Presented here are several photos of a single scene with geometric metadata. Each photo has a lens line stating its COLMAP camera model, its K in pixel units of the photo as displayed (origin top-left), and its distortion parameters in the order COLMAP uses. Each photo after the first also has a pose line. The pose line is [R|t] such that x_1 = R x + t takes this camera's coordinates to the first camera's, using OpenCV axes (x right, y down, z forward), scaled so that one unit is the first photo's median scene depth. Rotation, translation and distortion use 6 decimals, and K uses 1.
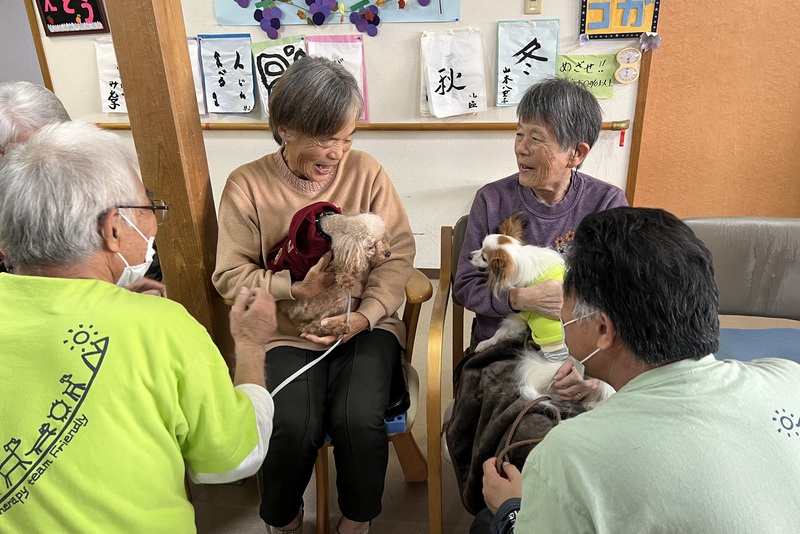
lens RADIAL K [[601.0, 0, 403.8], [0, 601.0, 268.4], [0, 0, 1]] dist [0.026515, -0.050098]
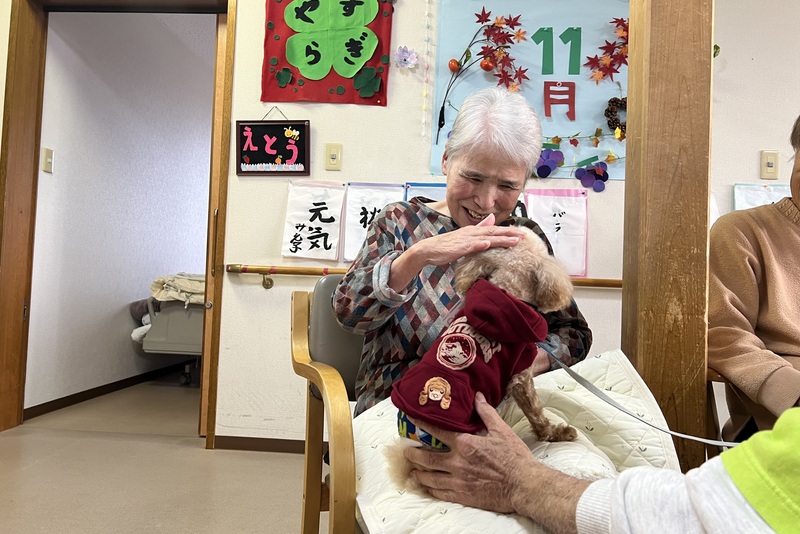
lens RADIAL K [[601.0, 0, 401.0], [0, 601.0, 267.9], [0, 0, 1]] dist [0.026515, -0.050098]
pose [[0.996376, 0.068858, 0.049943, -0.386893], [-0.041799, 0.907685, -0.417565, 0.132743], [-0.074086, 0.413964, 0.907274, 0.192770]]
